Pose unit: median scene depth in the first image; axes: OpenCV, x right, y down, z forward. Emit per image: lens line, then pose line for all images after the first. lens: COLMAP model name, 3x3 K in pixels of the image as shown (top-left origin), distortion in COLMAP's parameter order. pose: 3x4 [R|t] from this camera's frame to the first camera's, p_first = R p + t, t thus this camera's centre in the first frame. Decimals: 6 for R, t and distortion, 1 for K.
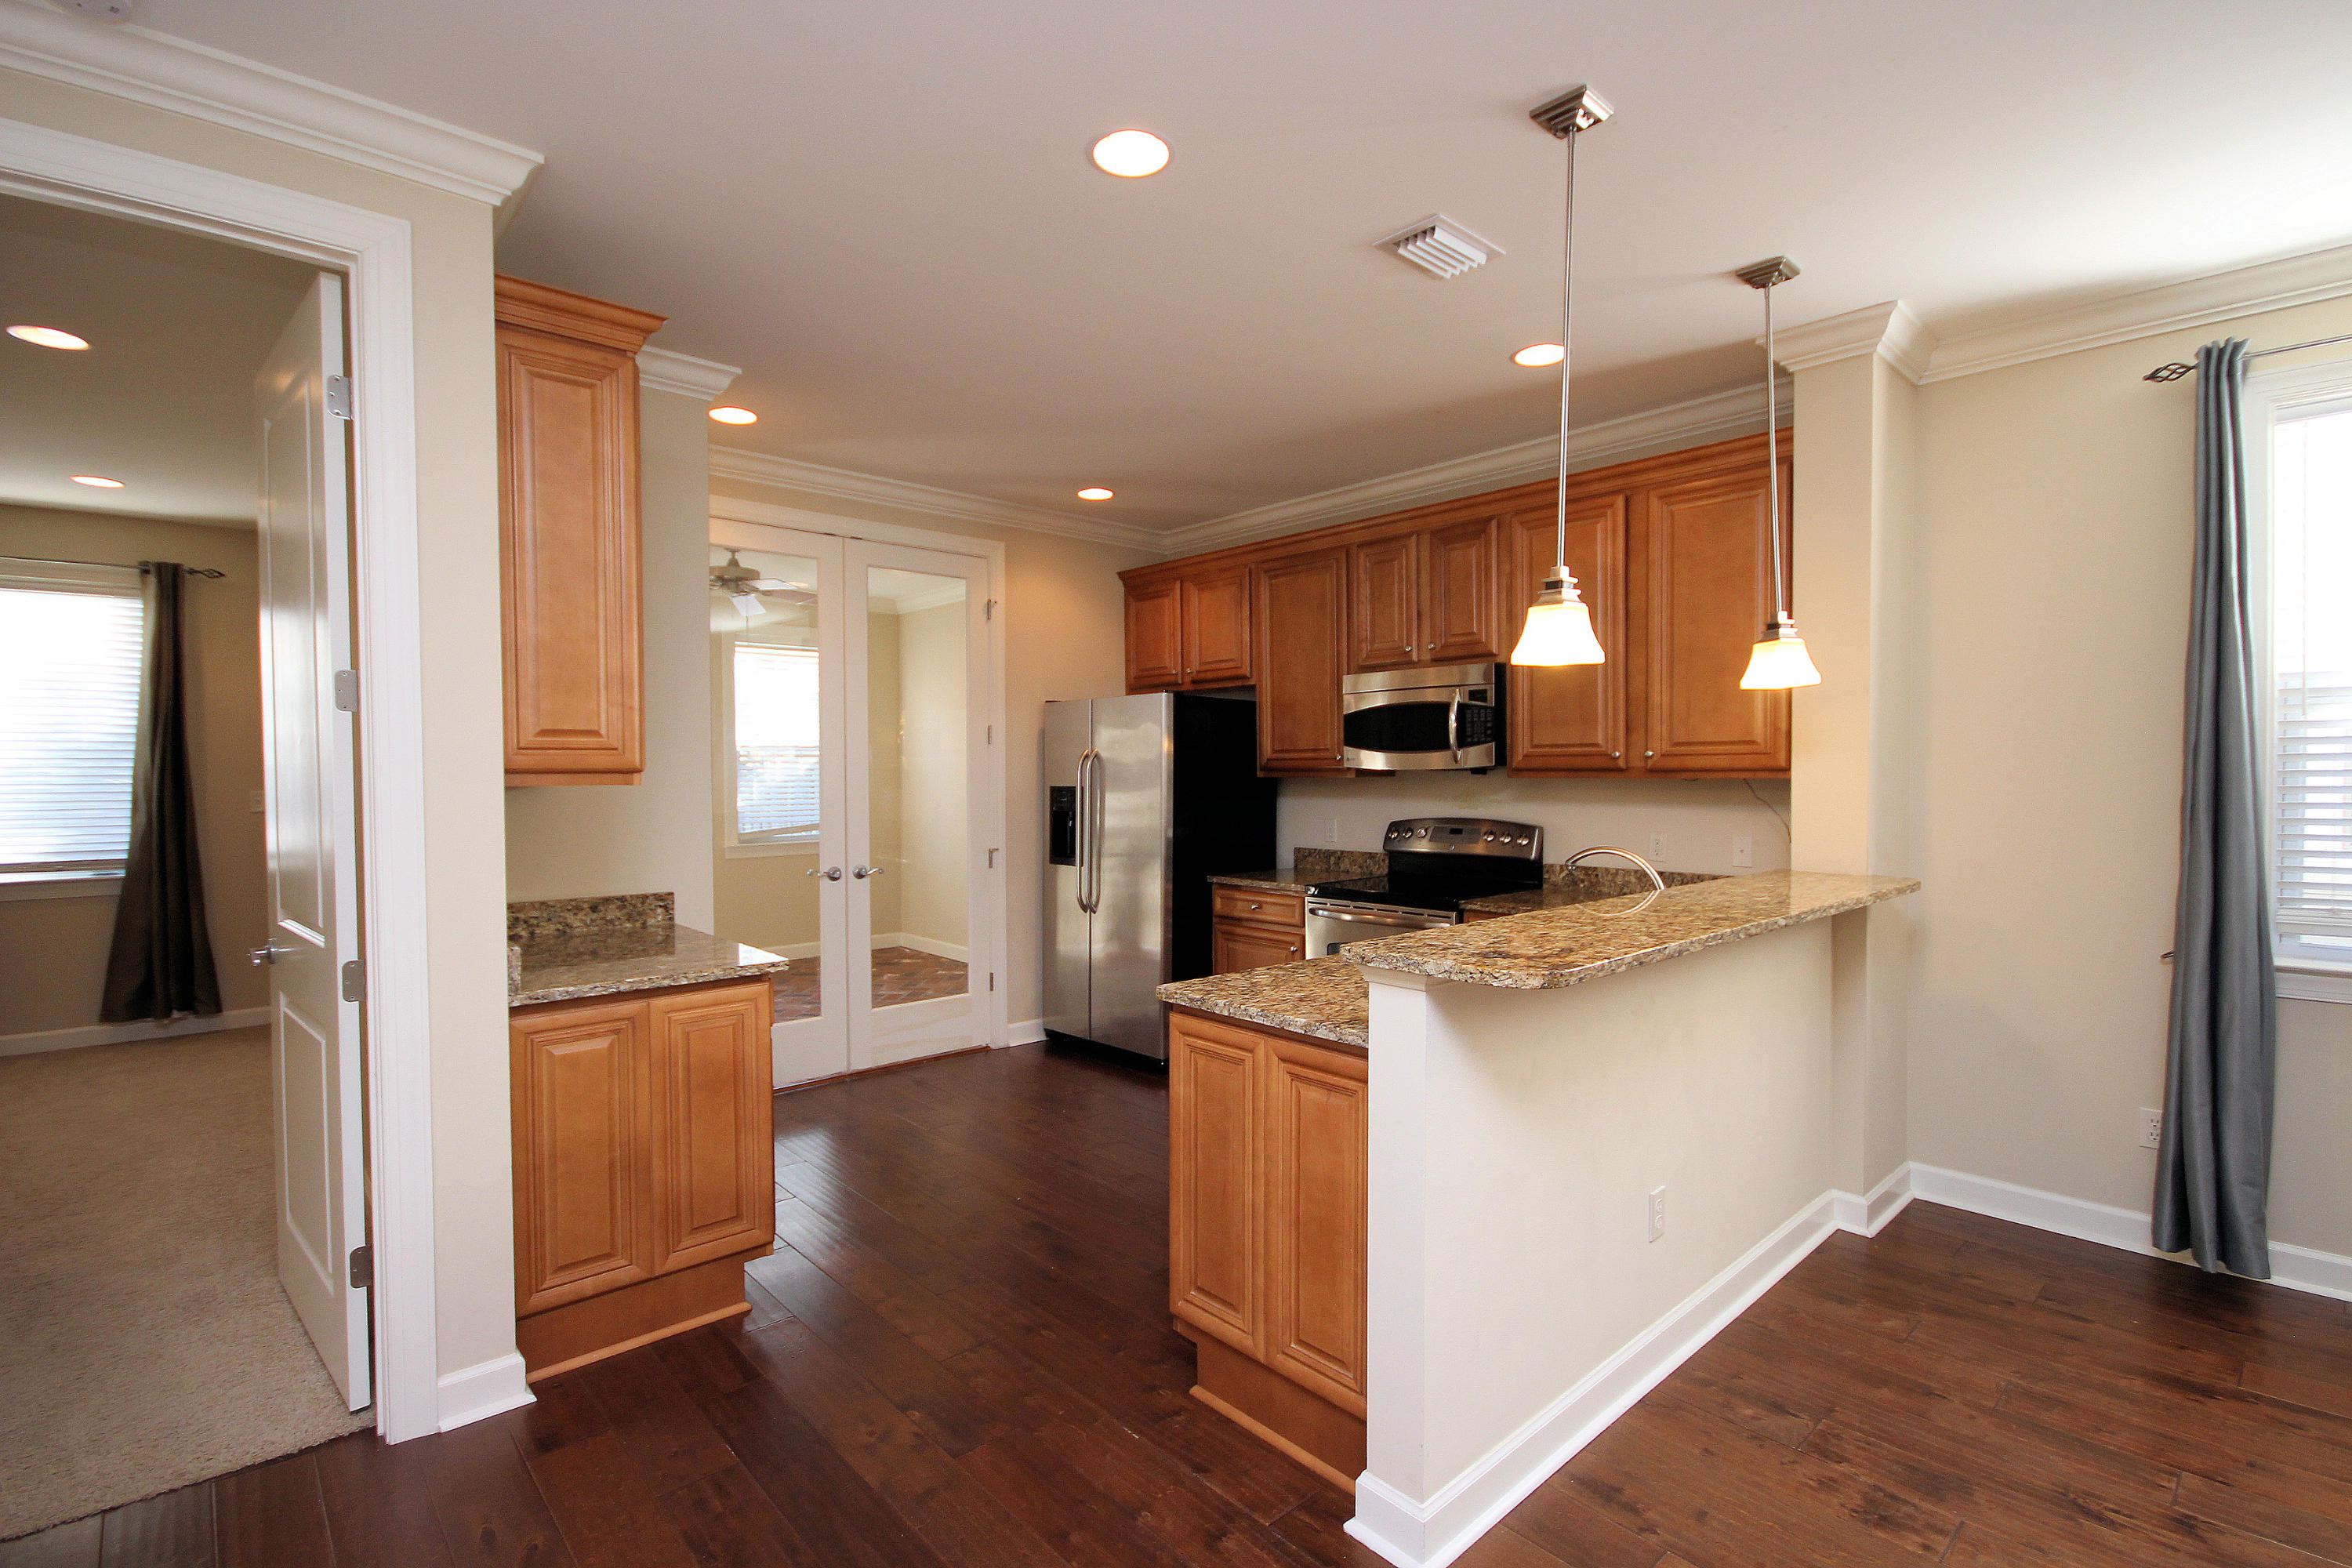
lens RADIAL K [[1087.2, 0, 1176.0], [0, 1087.2, 784.0], [0, 0, 1]] dist [-0.024909, 0.010032]
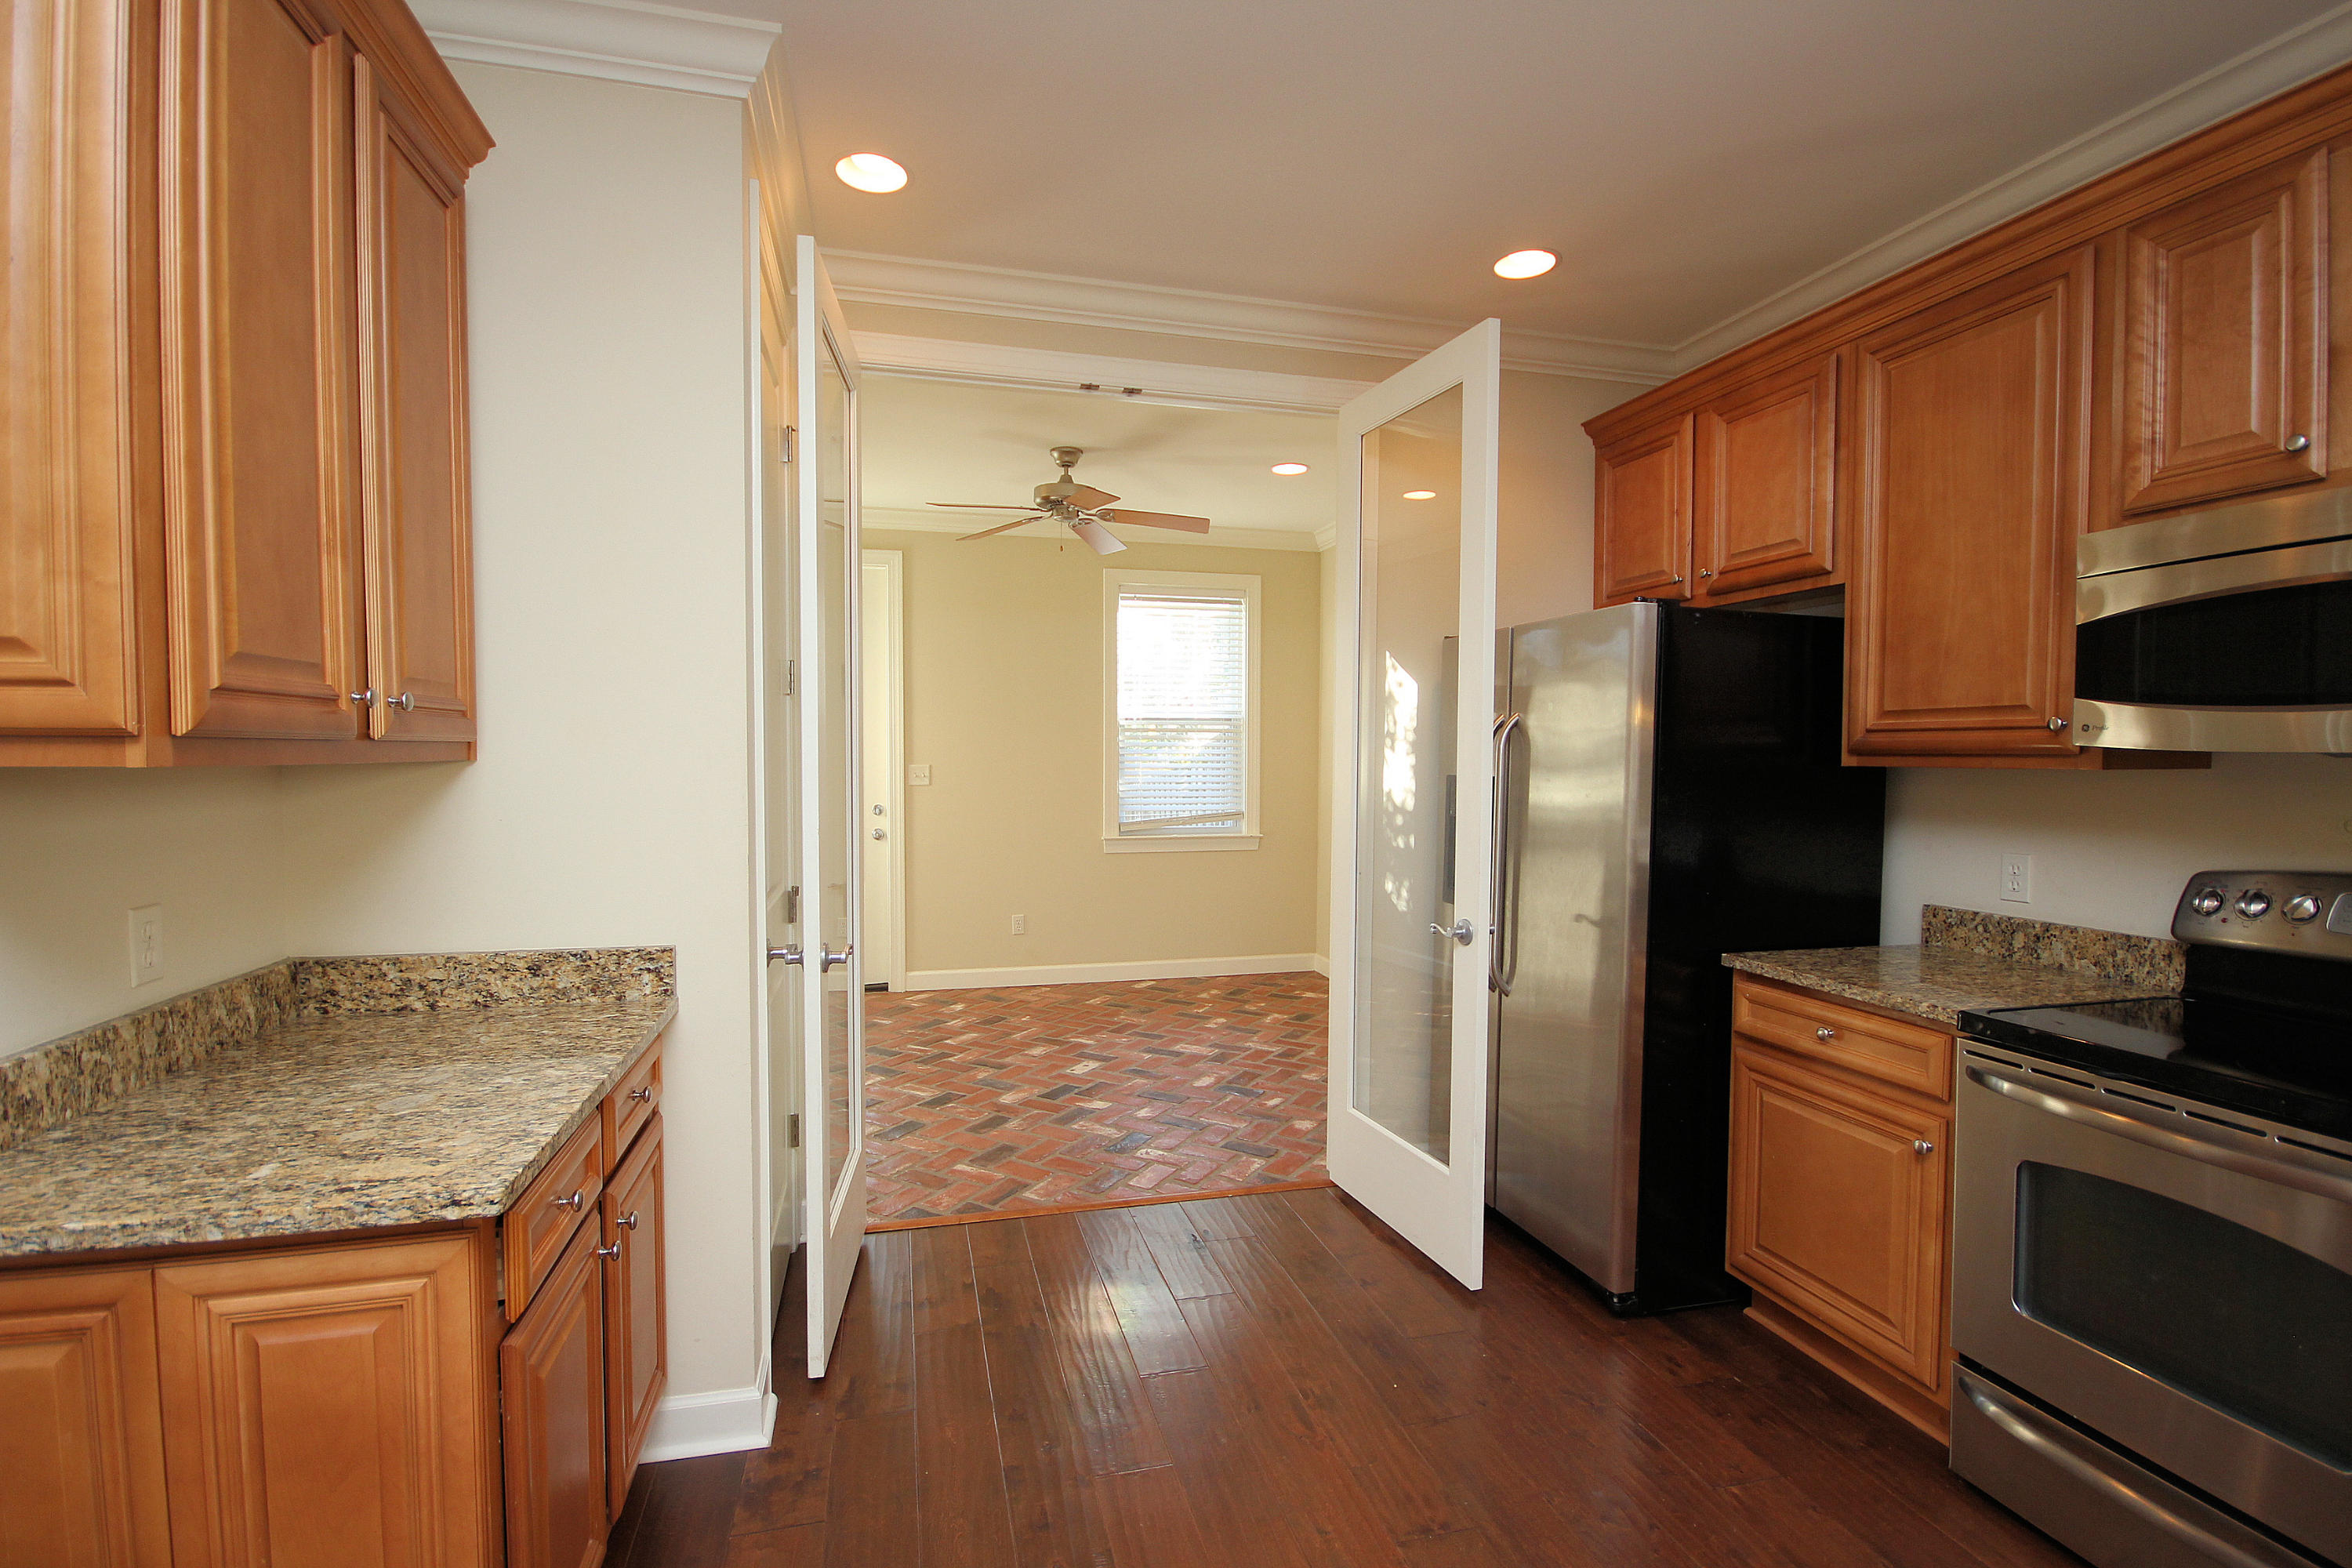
lens RADIAL K [[1079.5, 0, 1174.9], [0, 1079.5, 791.4], [0, 0, 1]] dist [0.003805, -0.010030]
pose [[0.884926, 0.025596, -0.465028, 0.038391], [-0.014495, 0.999519, 0.027433, -0.003997], [0.465507, -0.017536, 0.884871, 0.466058]]
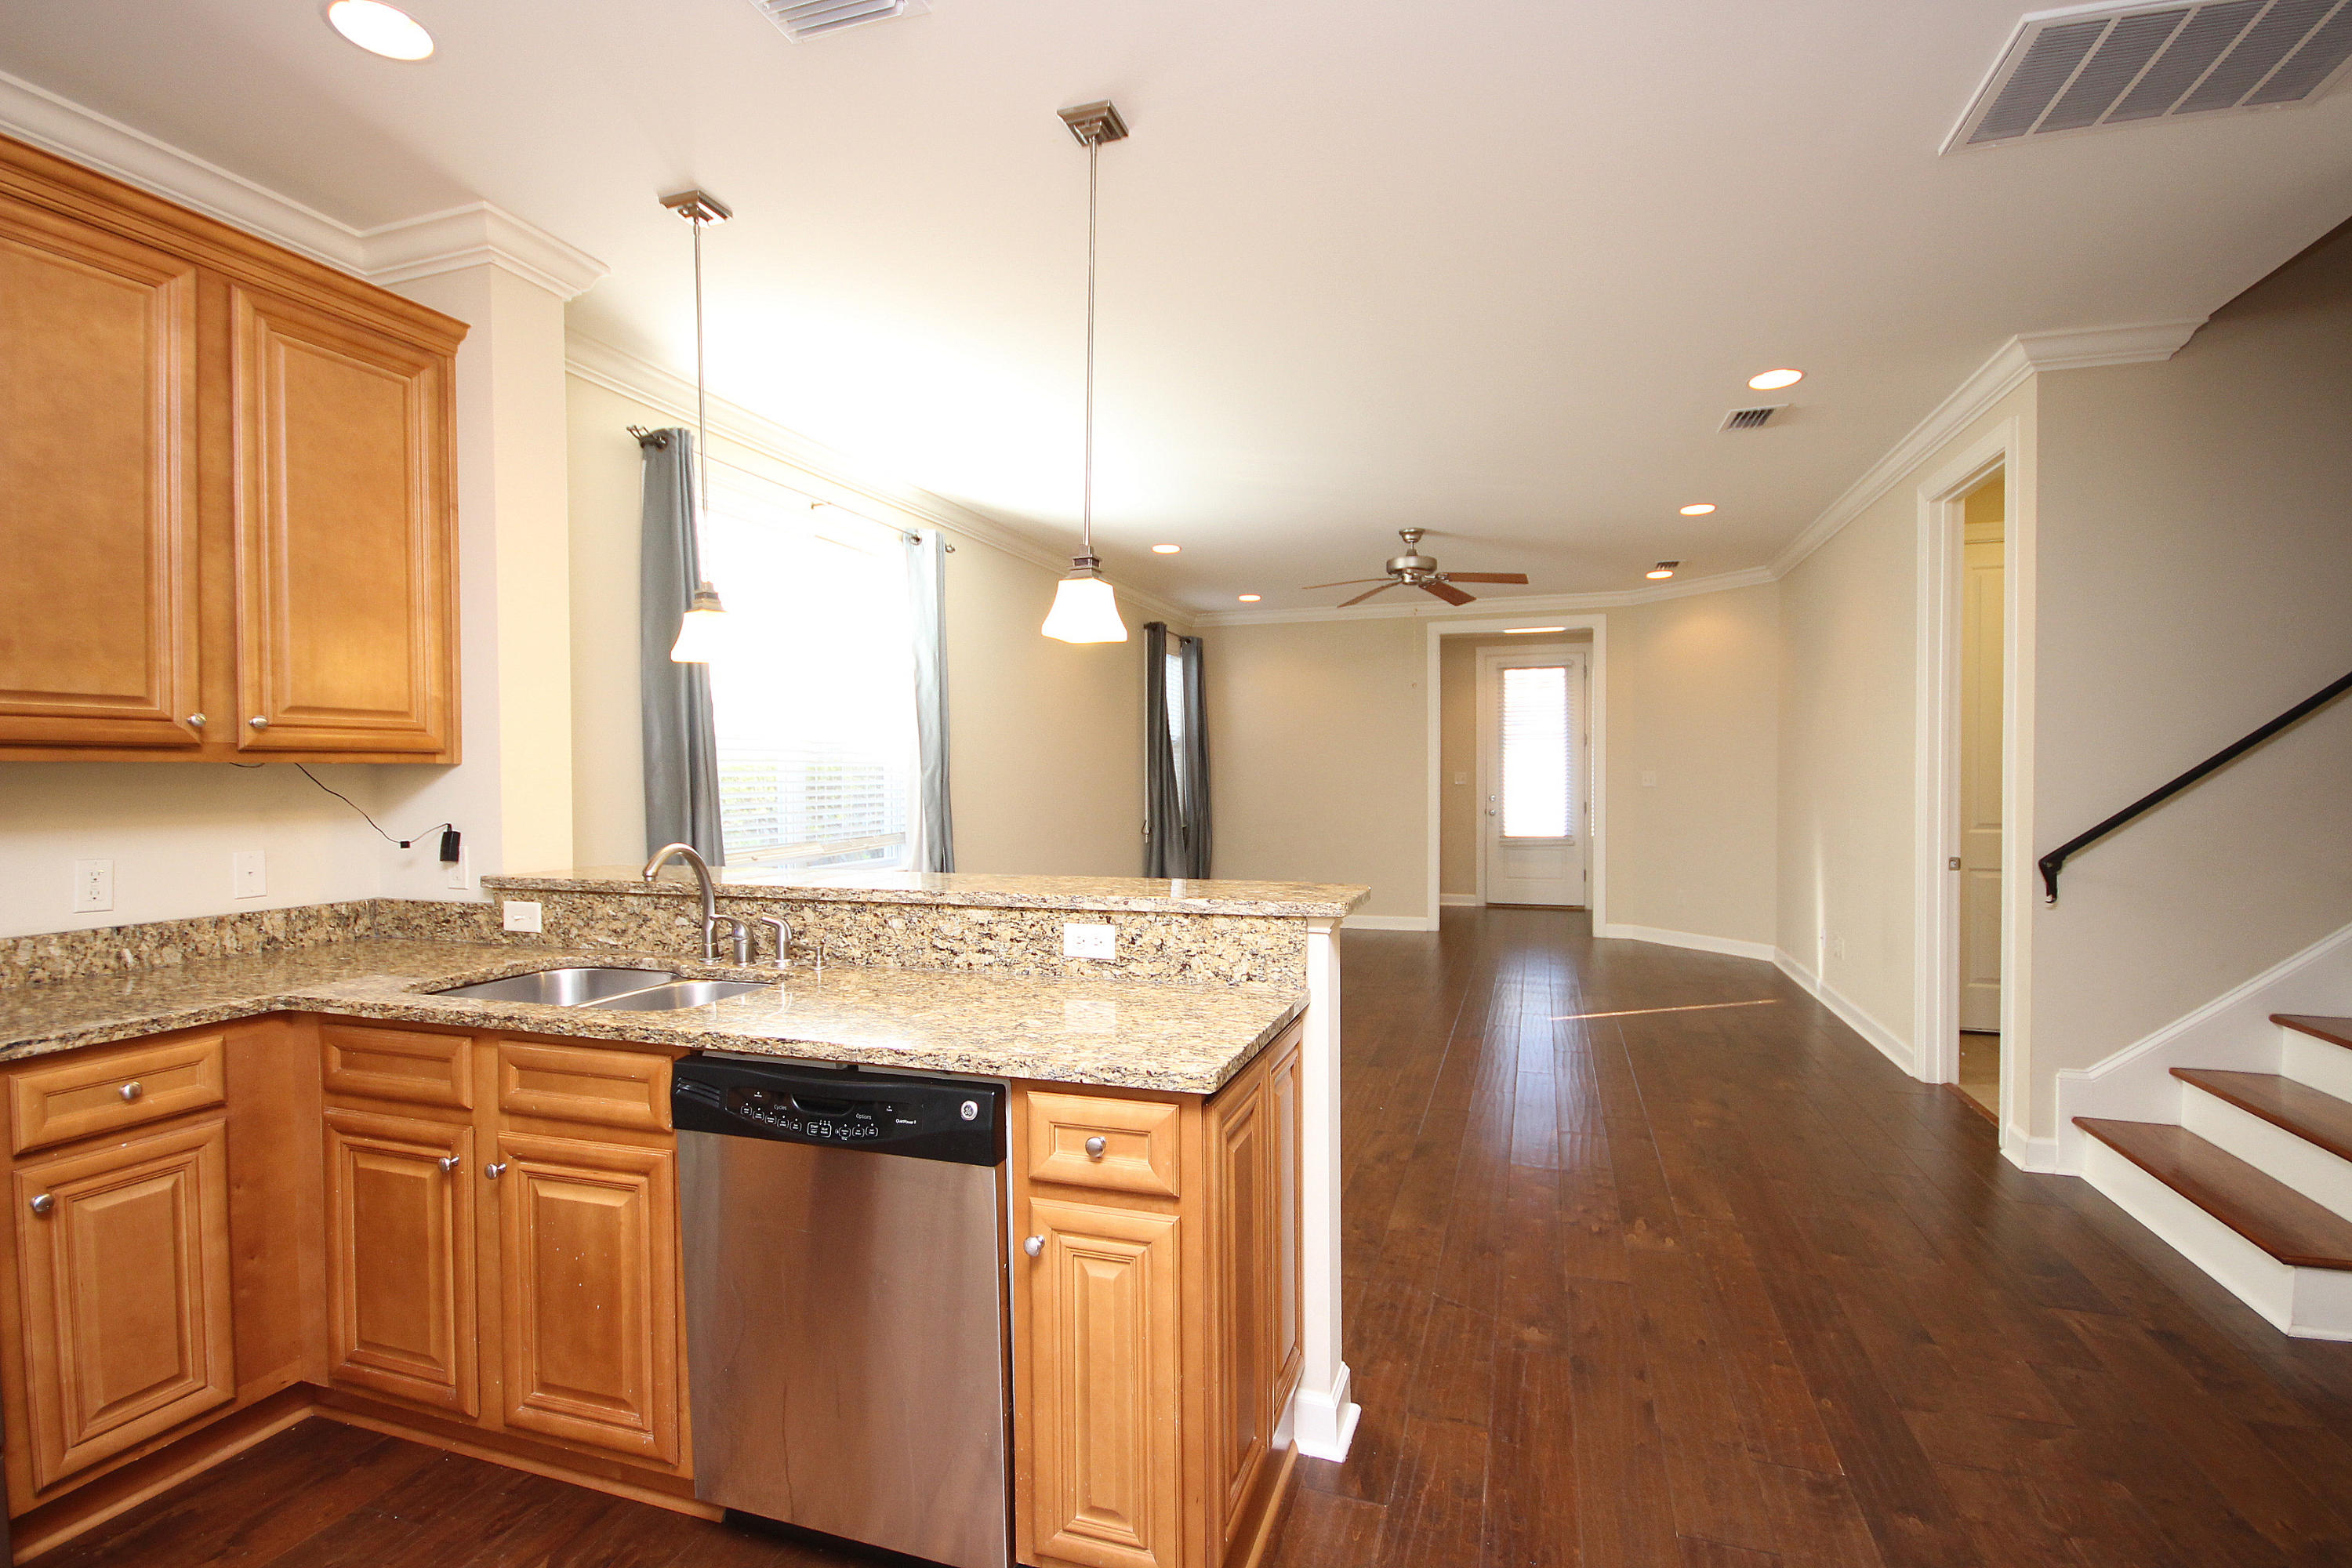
lens RADIAL K [[1079.5, 0, 1174.9], [0, 1079.5, 791.4], [0, 0, 1]] dist [0.003805, -0.010030]
pose [[-0.486272, -0.007422, 0.873776, -0.288051], [0.018864, 0.999642, 0.018989, 0.007835], [-0.873604, 0.025716, -0.485958, 0.701224]]
